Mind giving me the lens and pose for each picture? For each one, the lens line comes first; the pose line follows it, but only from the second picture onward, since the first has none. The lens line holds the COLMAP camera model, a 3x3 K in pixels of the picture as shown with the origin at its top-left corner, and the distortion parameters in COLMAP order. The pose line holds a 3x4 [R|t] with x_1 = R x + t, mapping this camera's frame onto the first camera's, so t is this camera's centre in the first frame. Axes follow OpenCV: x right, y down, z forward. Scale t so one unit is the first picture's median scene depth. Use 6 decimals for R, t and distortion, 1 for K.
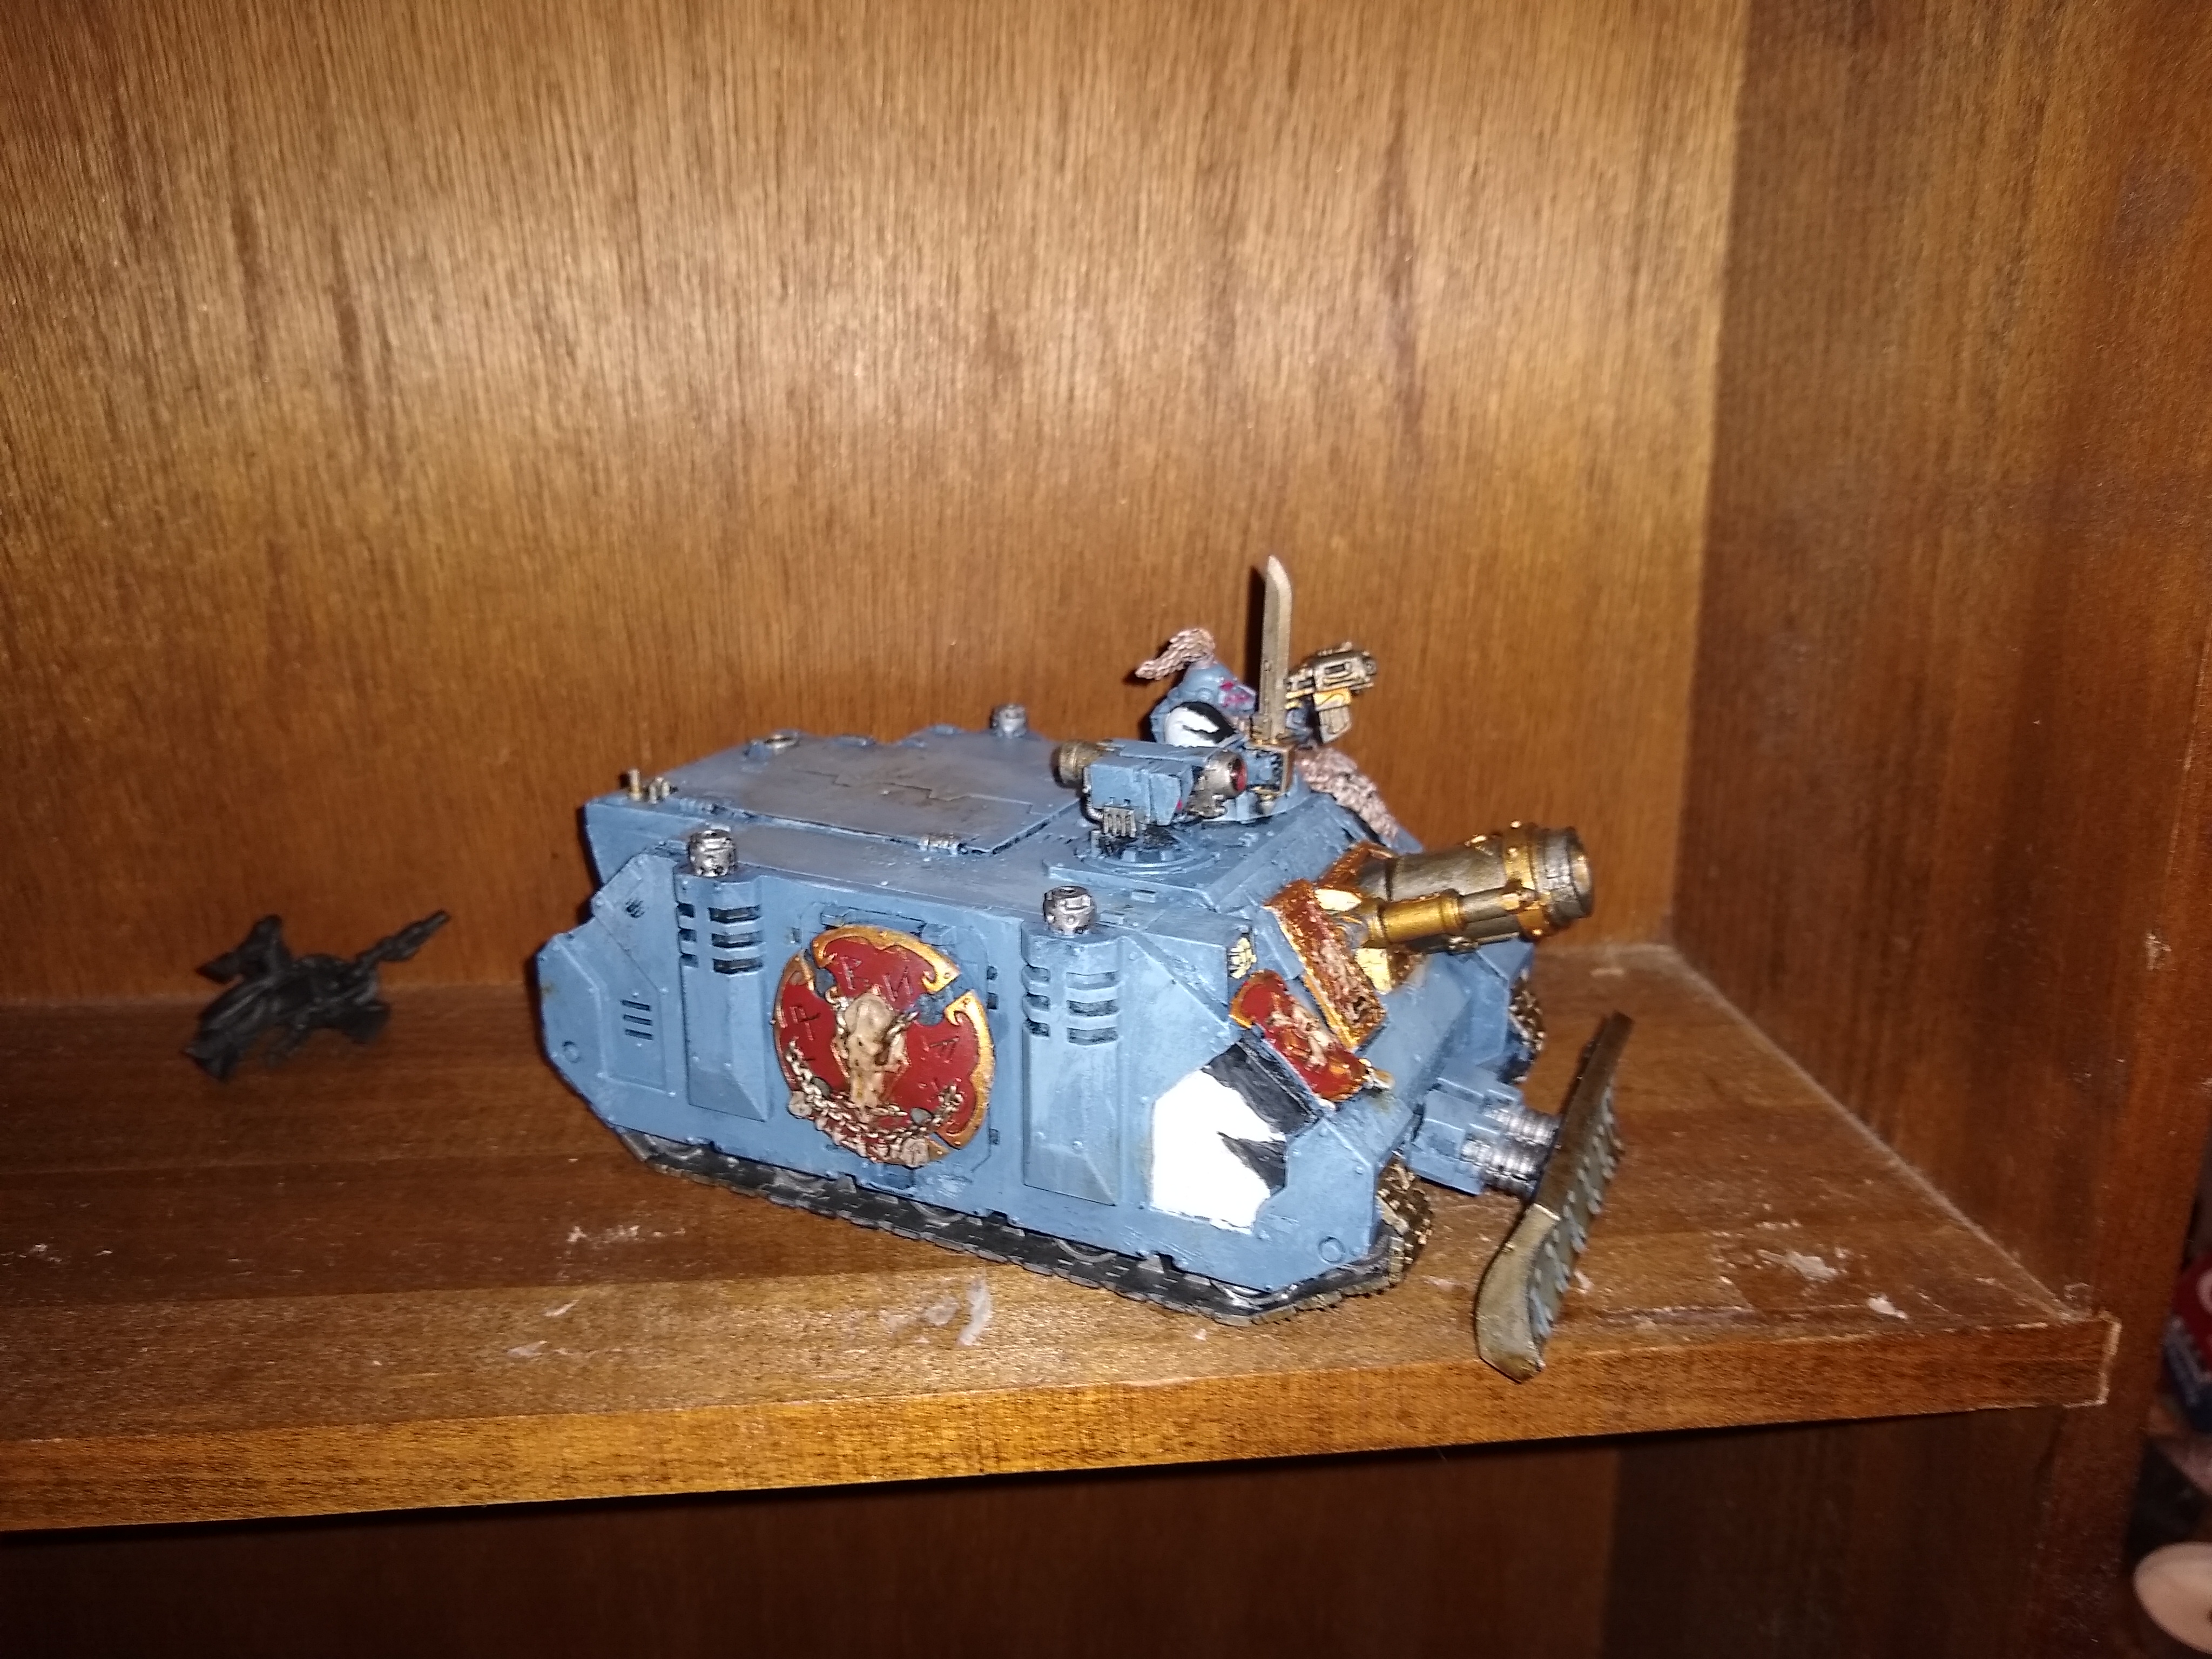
lens RADIAL K [[1849.5, 0, 1104.9], [0, 1849.5, 857.8], [0, 0, 1]] dist [-0.090642, 0.095146]
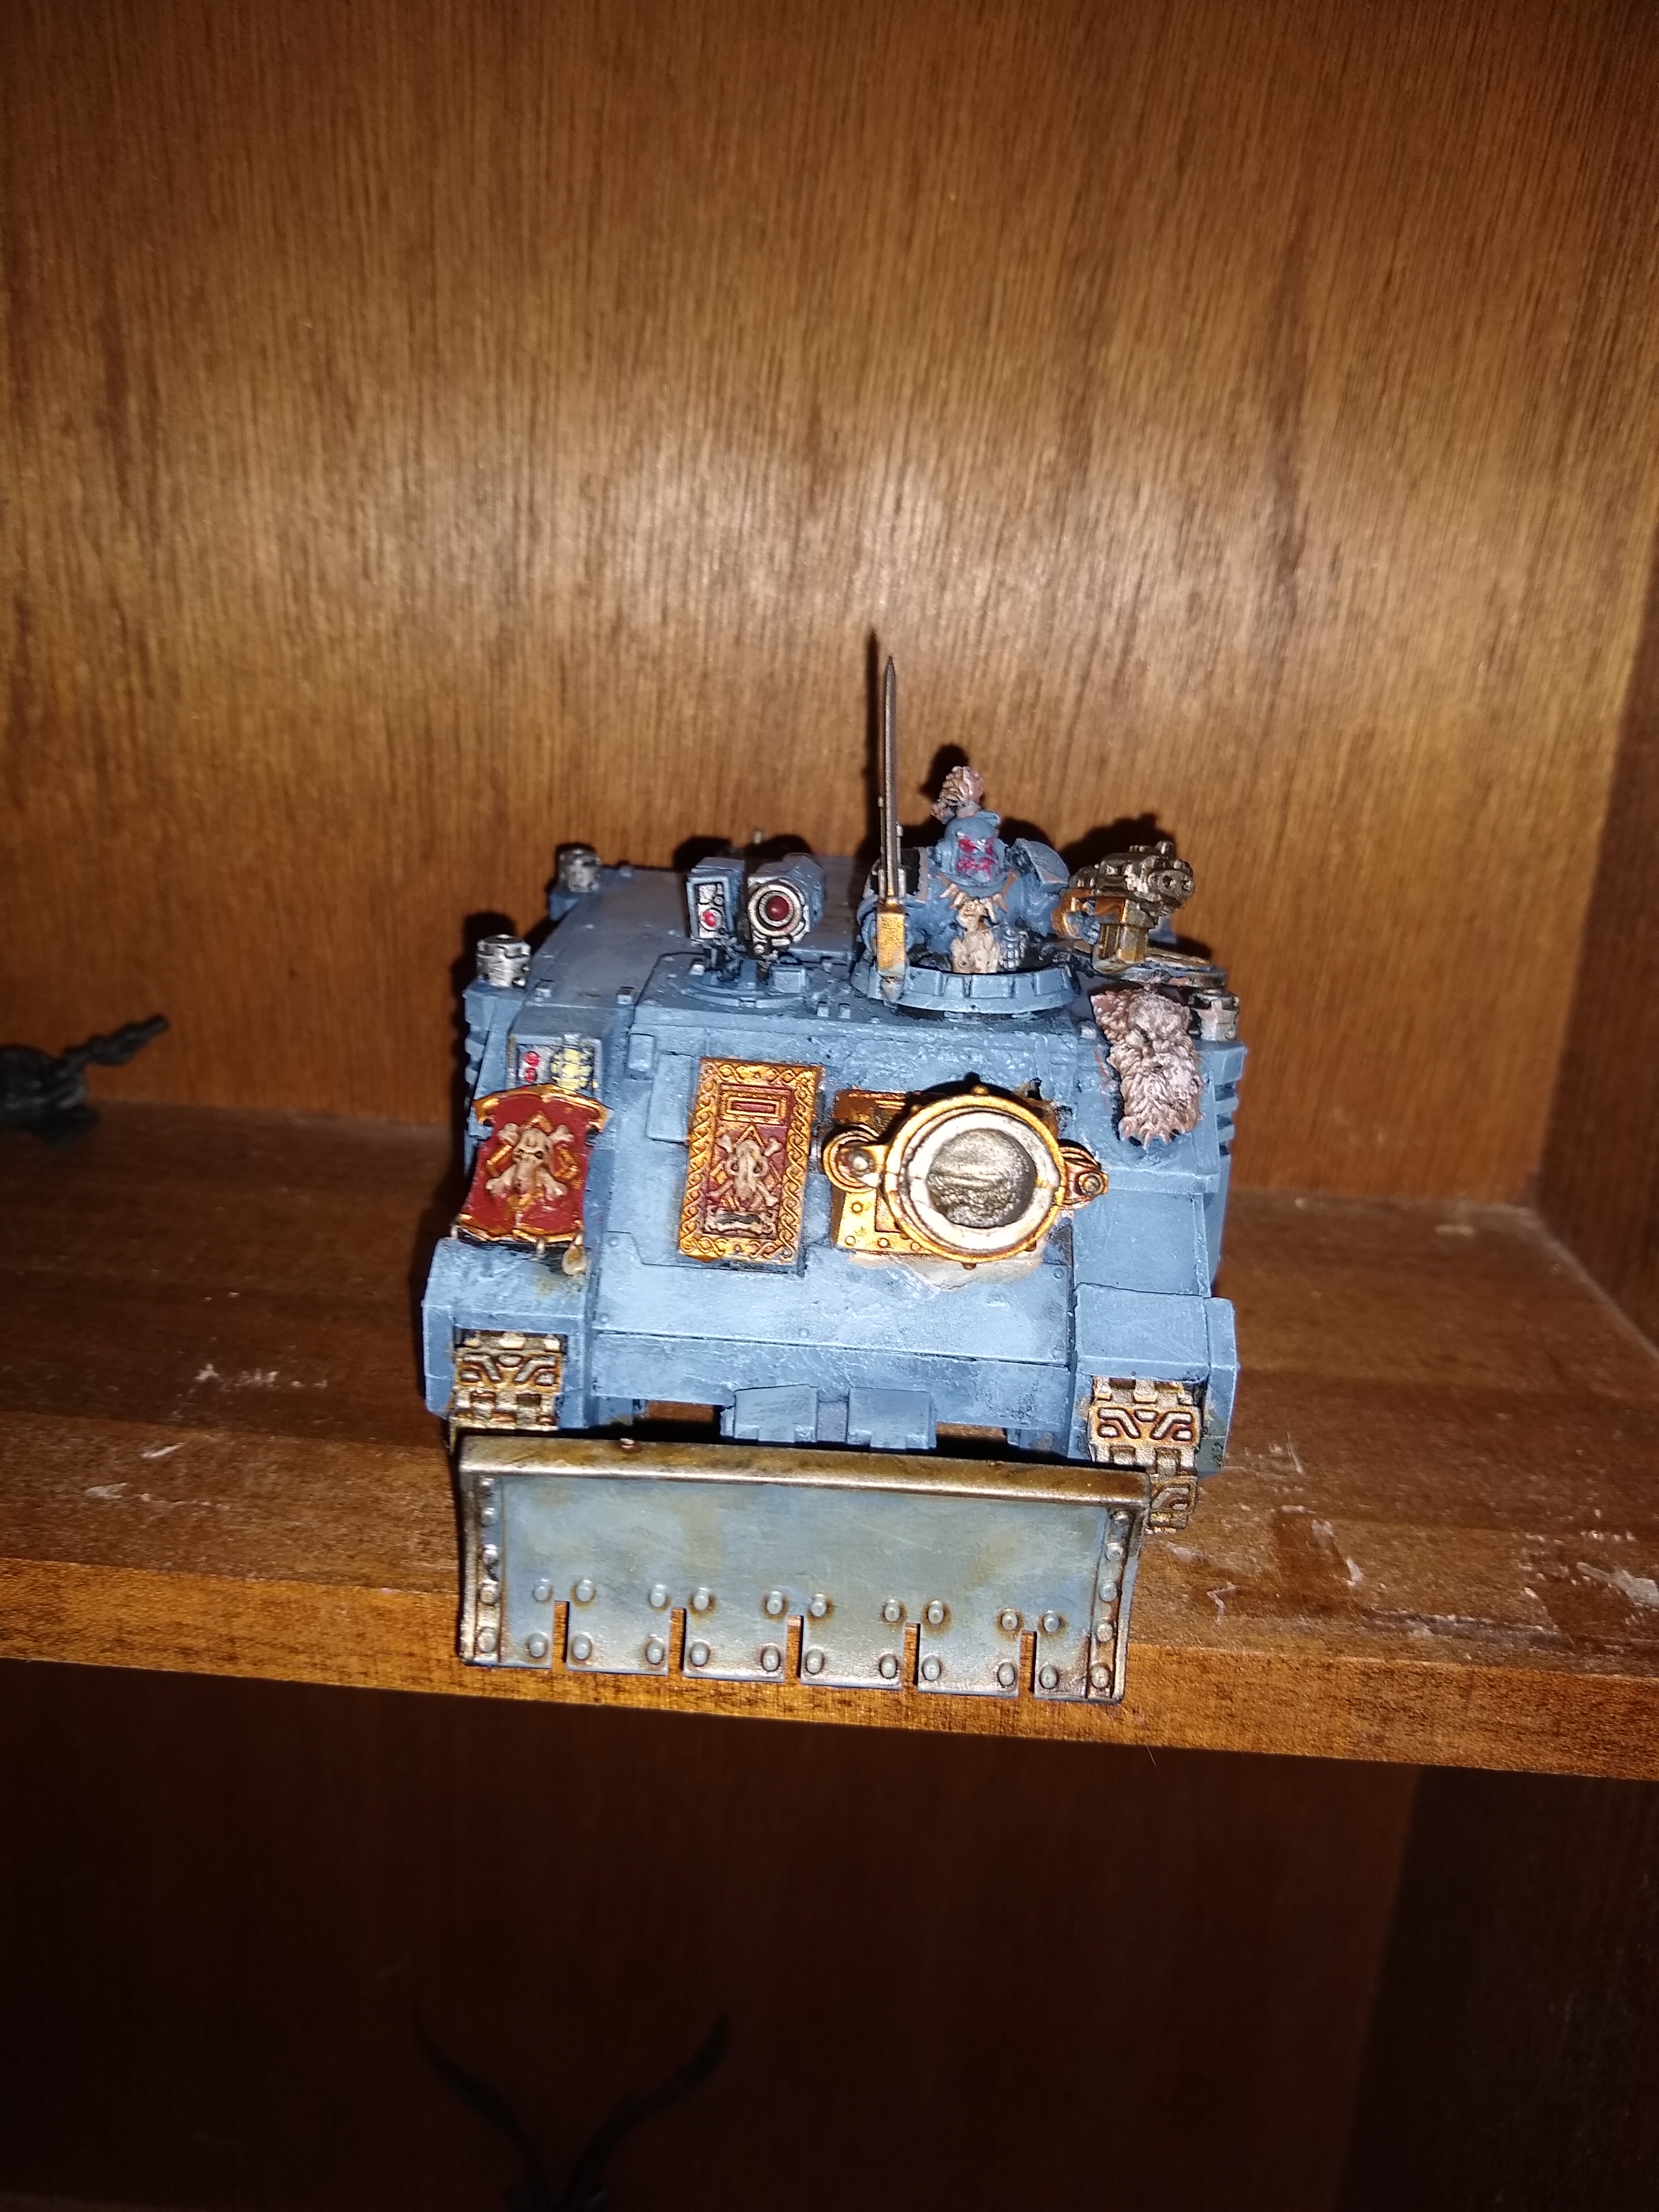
lens RADIAL K [[1849.5, 0, 829.5], [0, 1849.5, 1106.0], [0, 0, 1]] dist [-0.090642, 0.095146]
pose [[0.989710, 0.105388, -0.096781, 0.067304], [-0.105176, 0.994427, 0.007309, 0.032899], [0.097012, 0.002945, 0.995279, 0.124272]]
